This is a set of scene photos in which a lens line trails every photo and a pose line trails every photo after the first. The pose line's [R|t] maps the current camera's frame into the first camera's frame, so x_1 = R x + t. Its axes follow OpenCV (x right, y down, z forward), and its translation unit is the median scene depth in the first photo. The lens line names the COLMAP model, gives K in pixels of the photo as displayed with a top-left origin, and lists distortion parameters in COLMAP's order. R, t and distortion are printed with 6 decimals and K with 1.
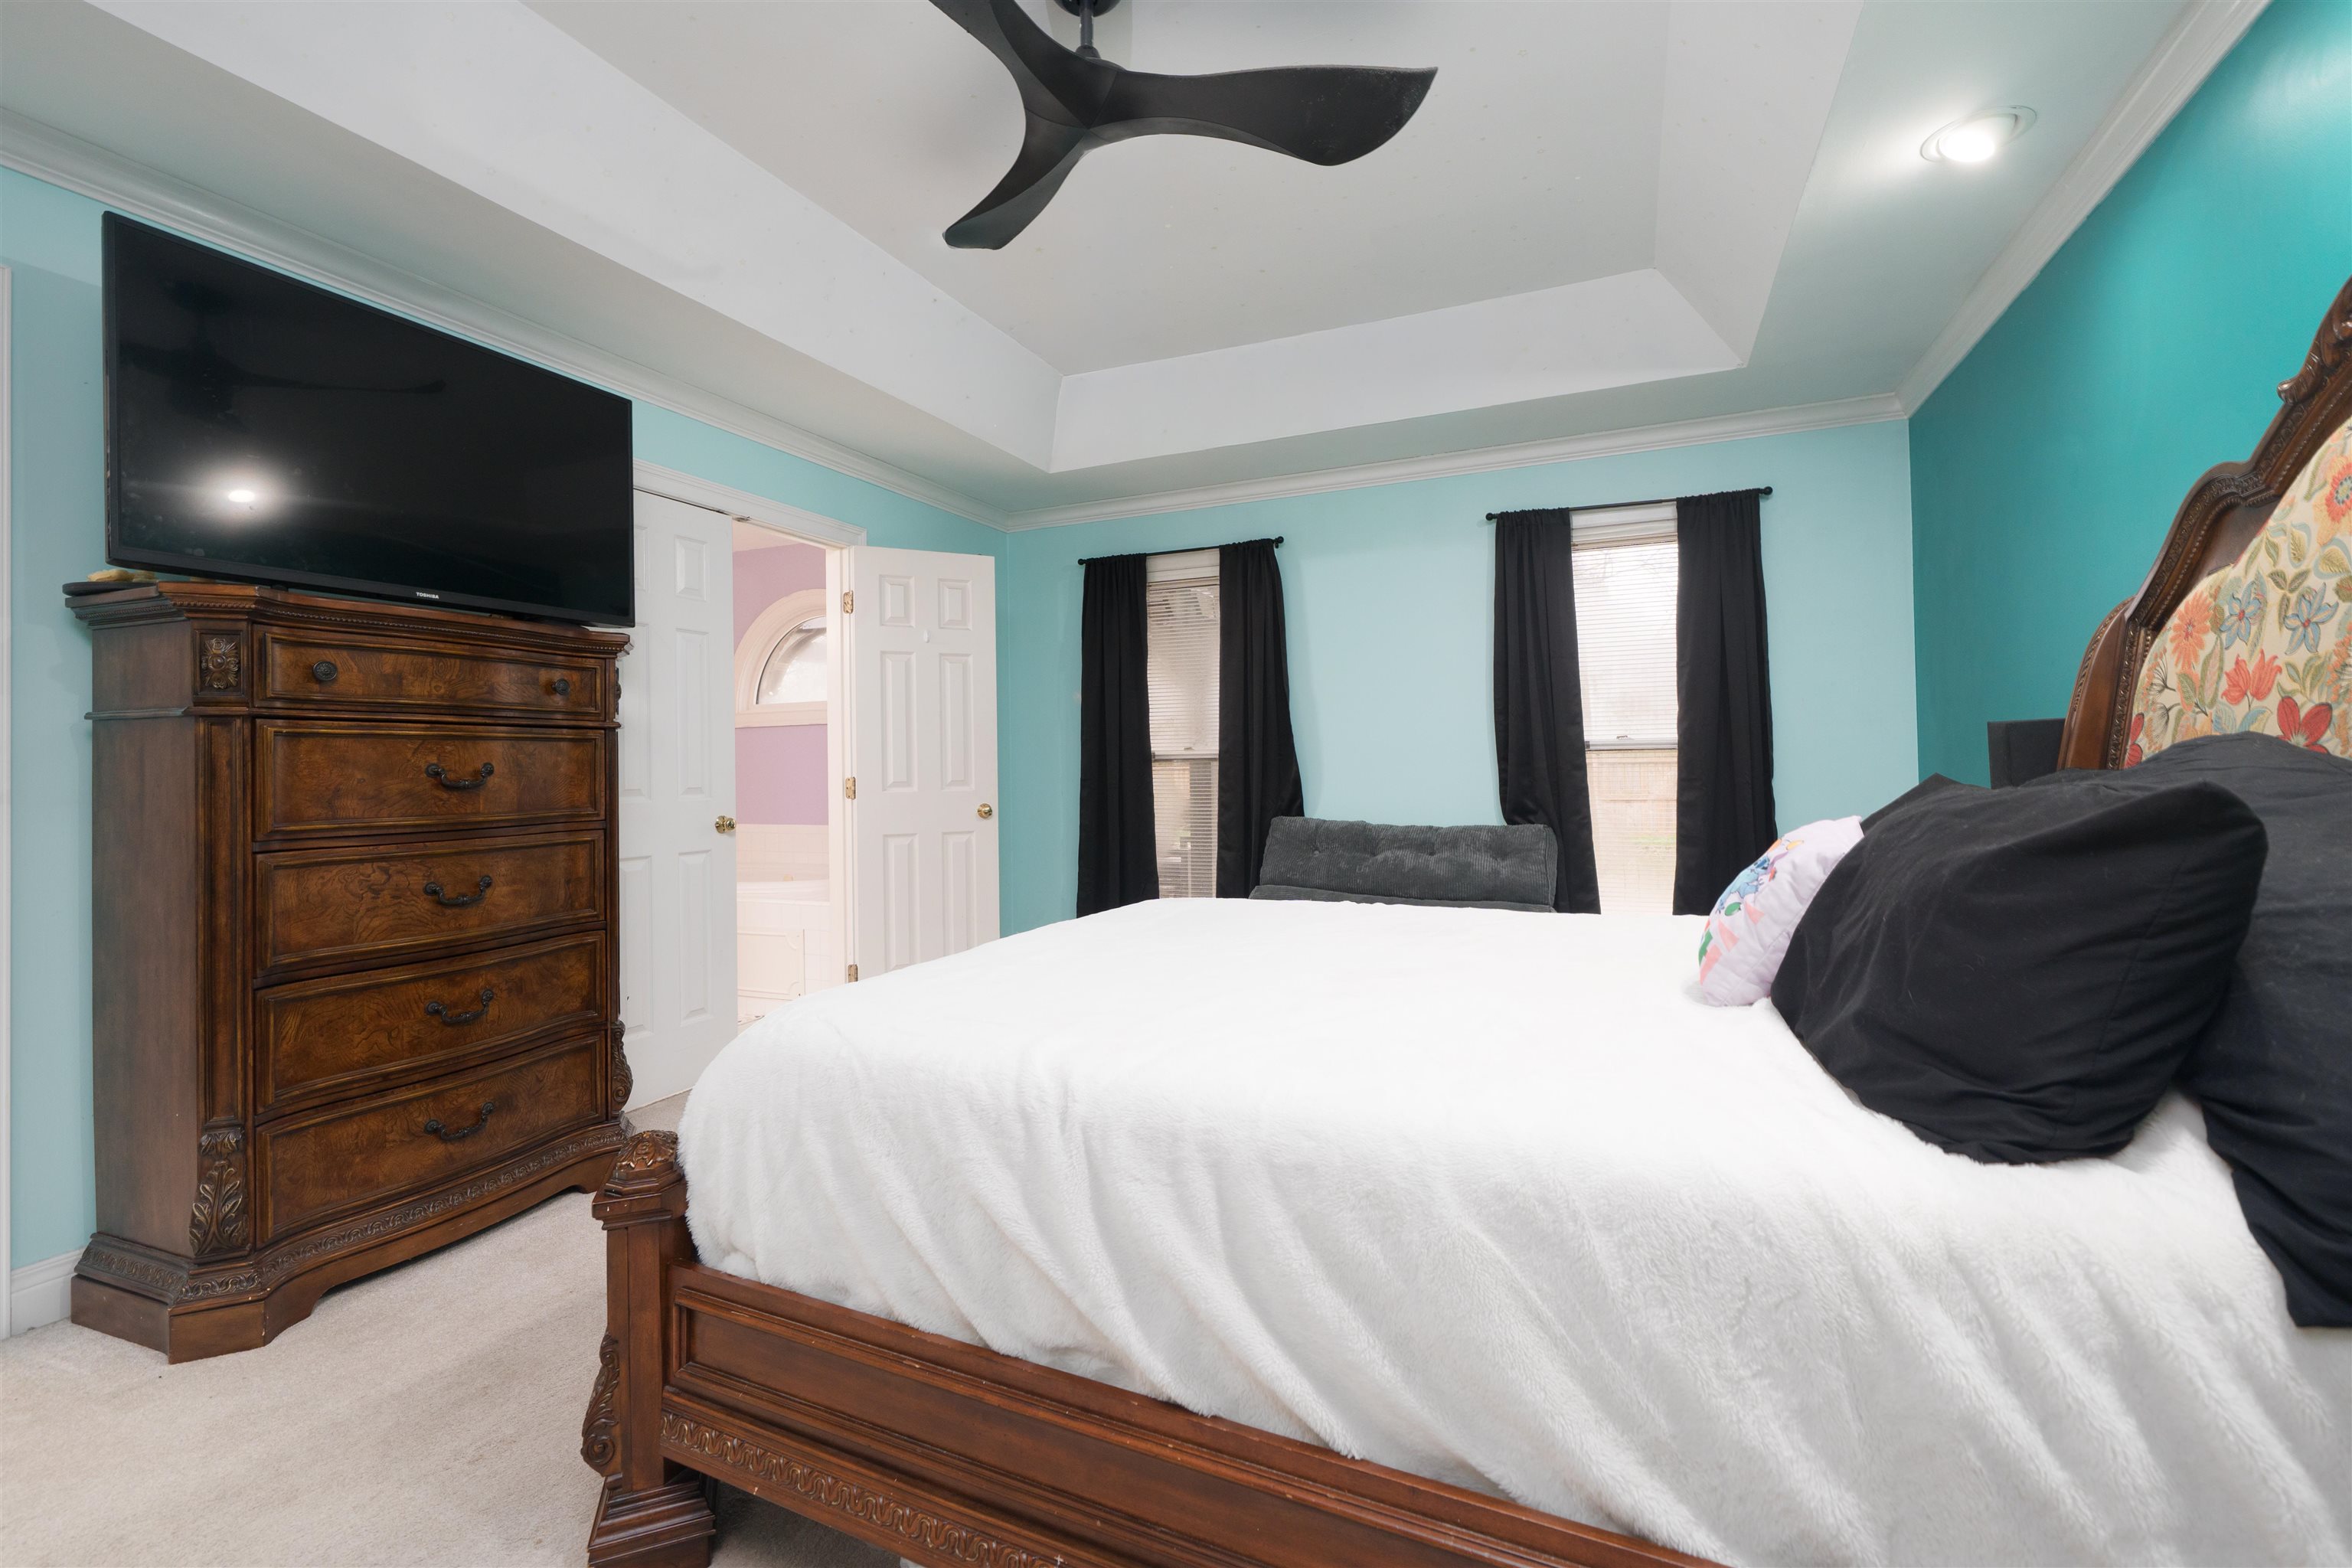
lens RADIAL K [[1004.0, 0, 1161.8], [0, 1004.0, 748.7], [0, 0, 1]] dist [-0.002846, -0.000107]
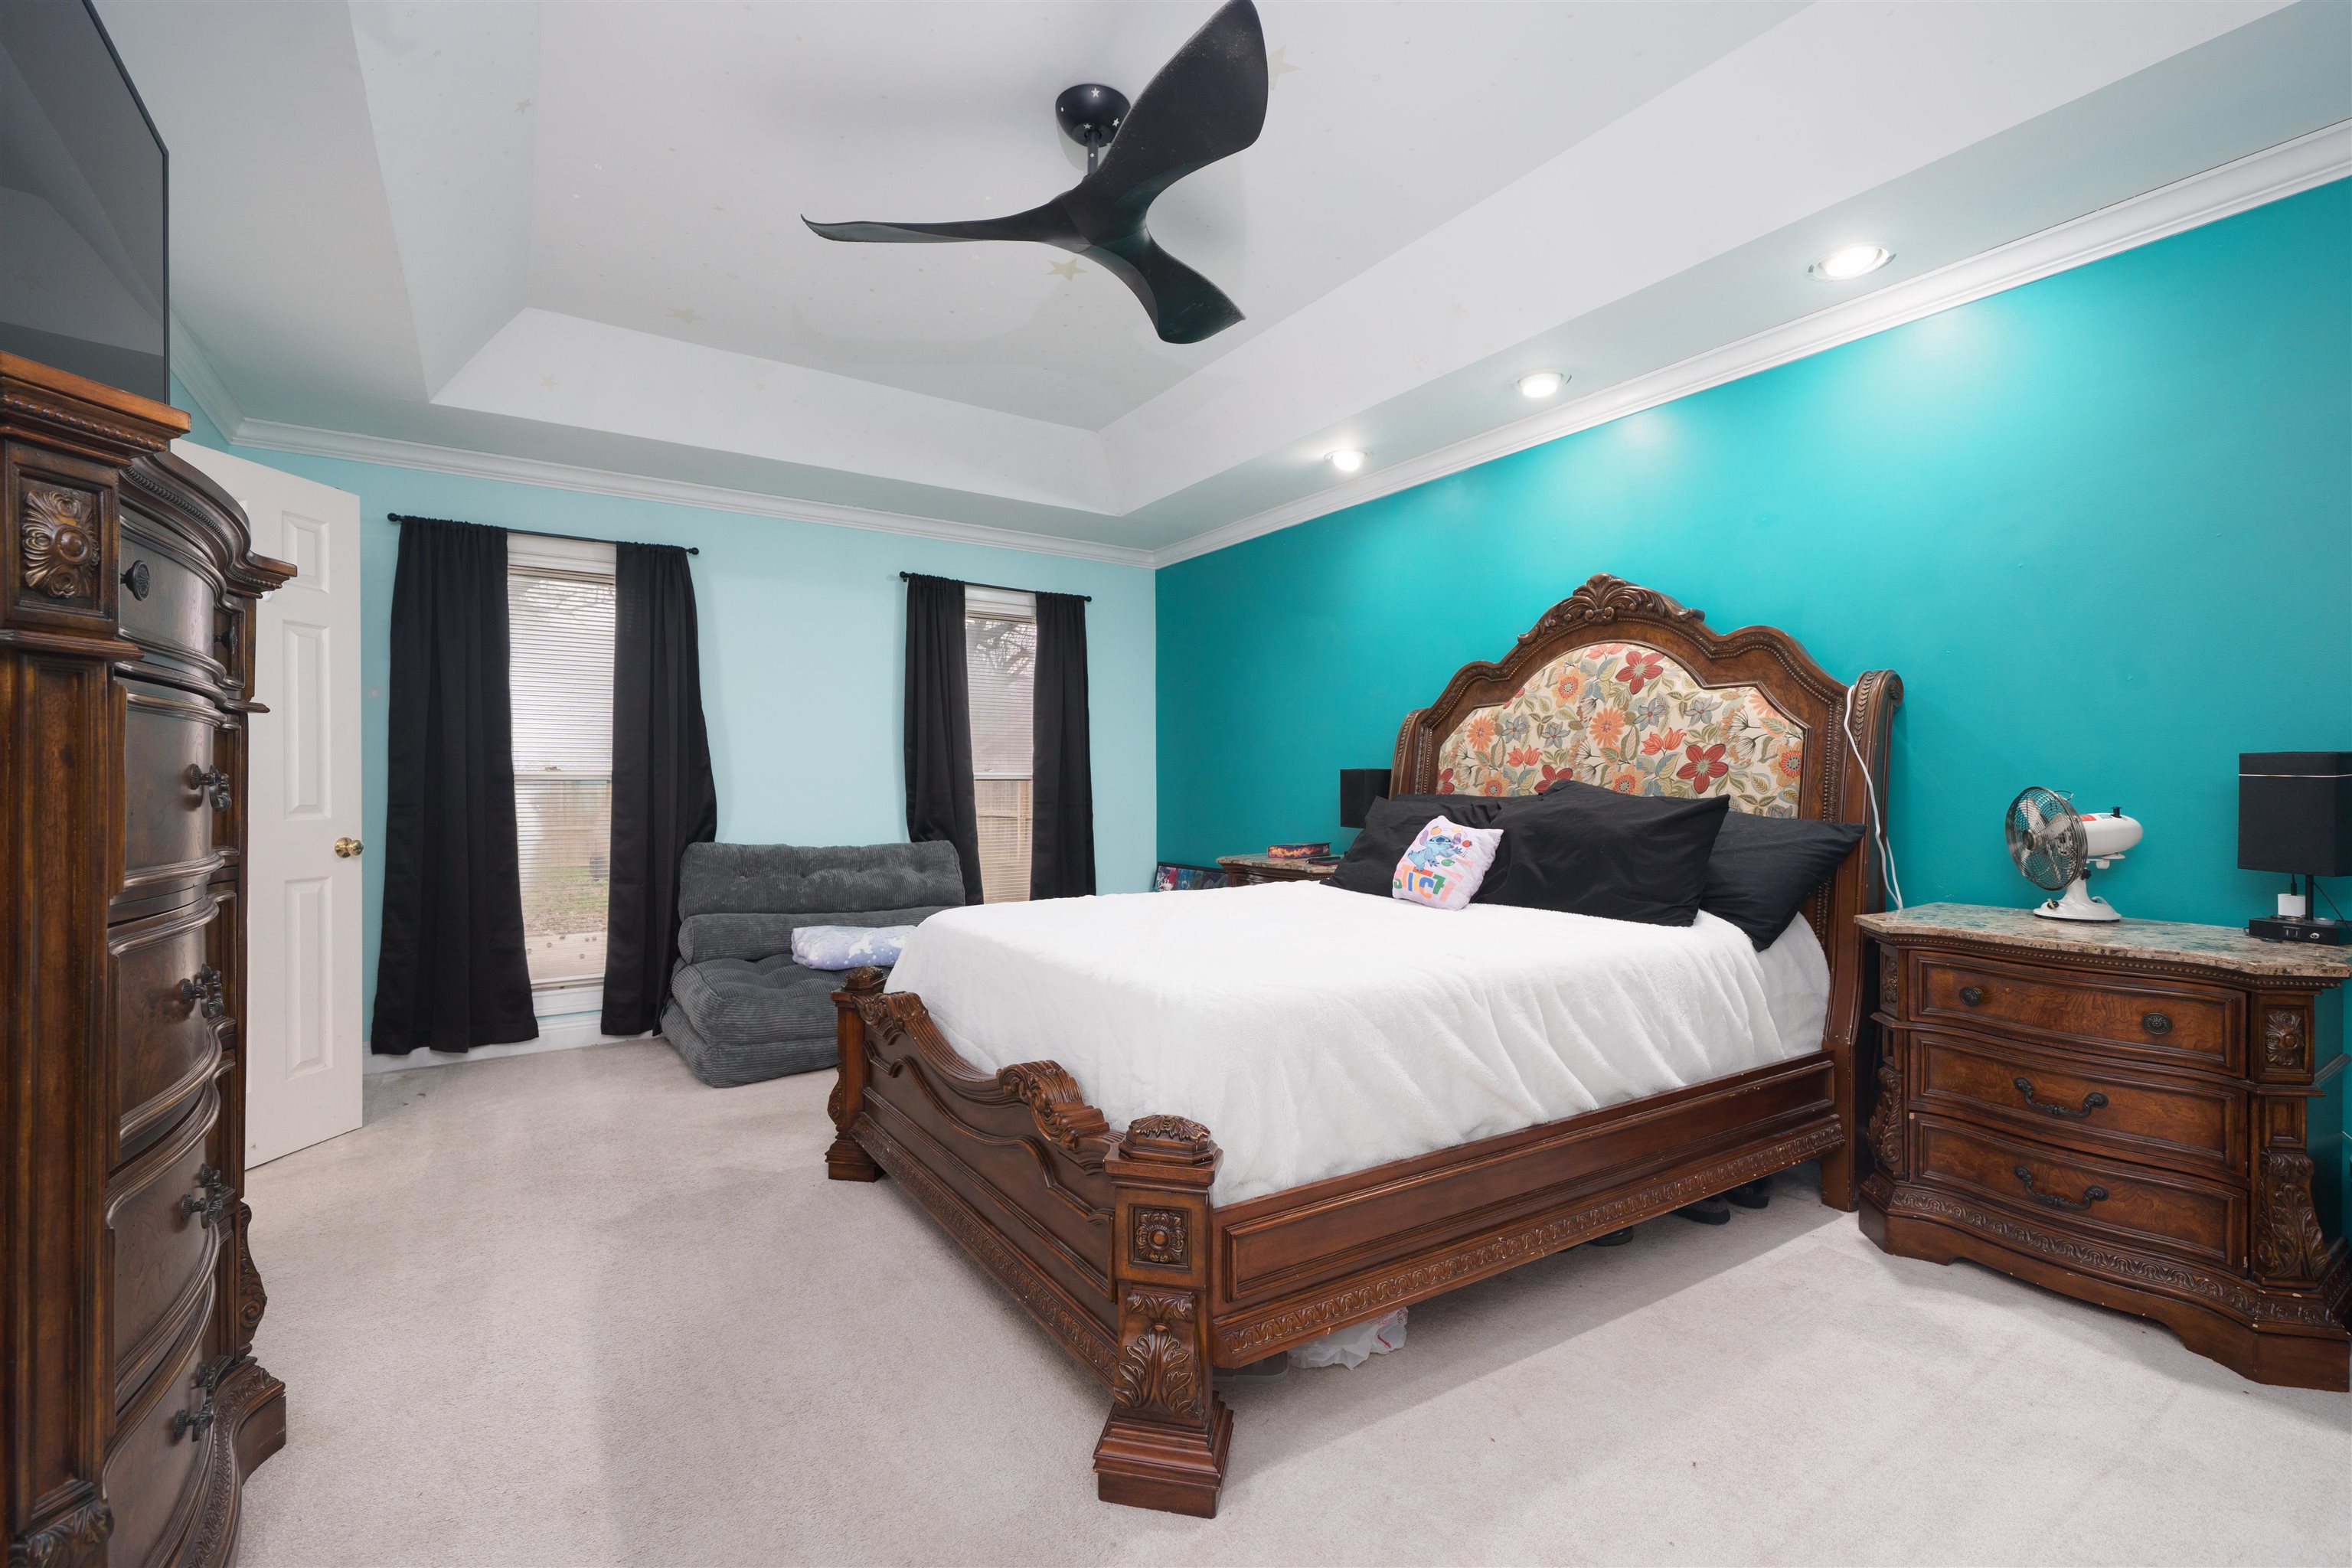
lens RADIAL K [[1004.0, 0, 1129.4], [0, 1004.0, 780.9], [0, 0, 1]] dist [-0.002846, -0.000107]
pose [[0.560541, 0.019262, 0.827903, -0.872390], [-0.020340, 0.999748, -0.009489, 0.018884], [-0.827877, -0.011520, 0.560792, 0.256174]]
